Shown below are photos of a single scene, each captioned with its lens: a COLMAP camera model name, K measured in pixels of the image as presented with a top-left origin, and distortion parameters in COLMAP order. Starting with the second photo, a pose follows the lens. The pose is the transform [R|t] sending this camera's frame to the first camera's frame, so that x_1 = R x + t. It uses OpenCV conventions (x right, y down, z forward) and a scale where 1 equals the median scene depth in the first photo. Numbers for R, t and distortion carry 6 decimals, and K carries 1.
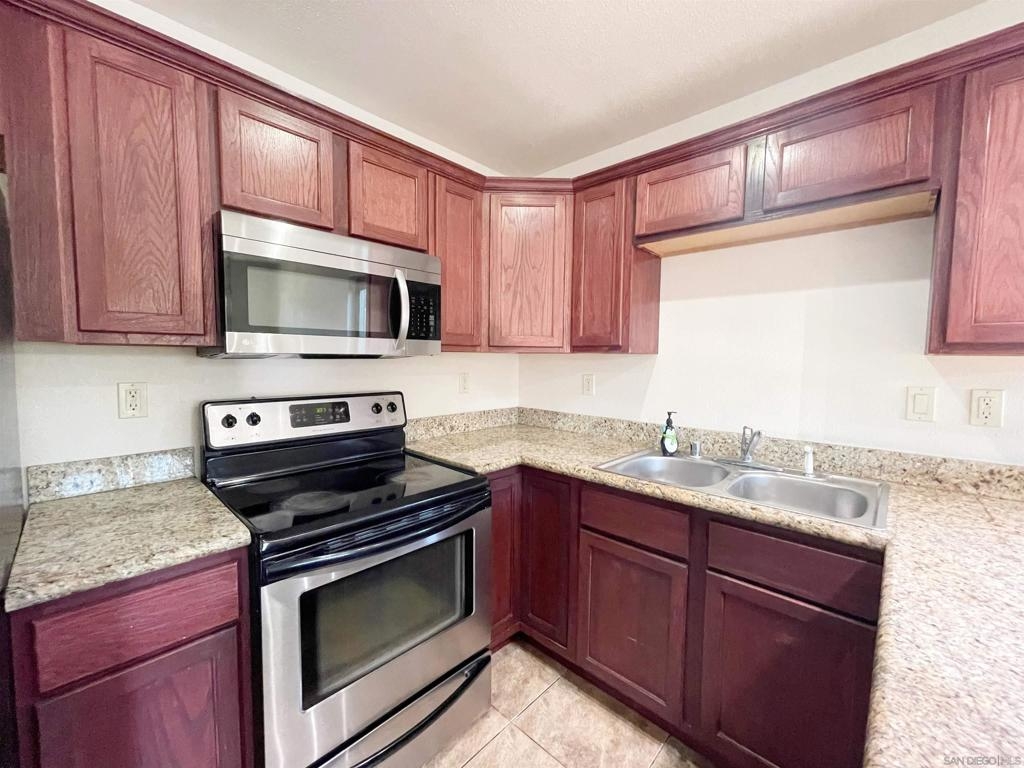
lens RADIAL K [[414.1, 0, 509.1], [0, 414.1, 383.4], [0, 0, 1]] dist [0.000336, 0.000003]
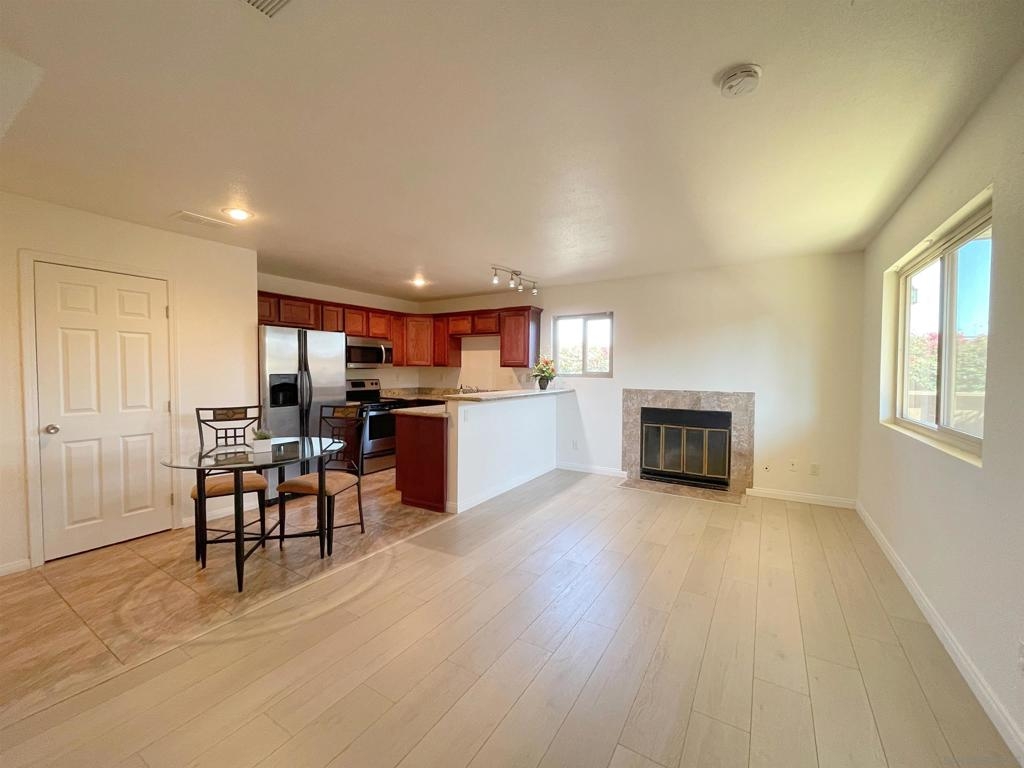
lens RADIAL K [[414.1, 0, 515.0], [0, 414.1, 383.7], [0, 0, 1]] dist [0.000336, 0.000003]
pose [[0.979016, -0.014668, 0.203254, 0.126635], [0.022425, 0.999103, -0.035913, 0.202237], [-0.202545, 0.039717, 0.978467, -2.461223]]
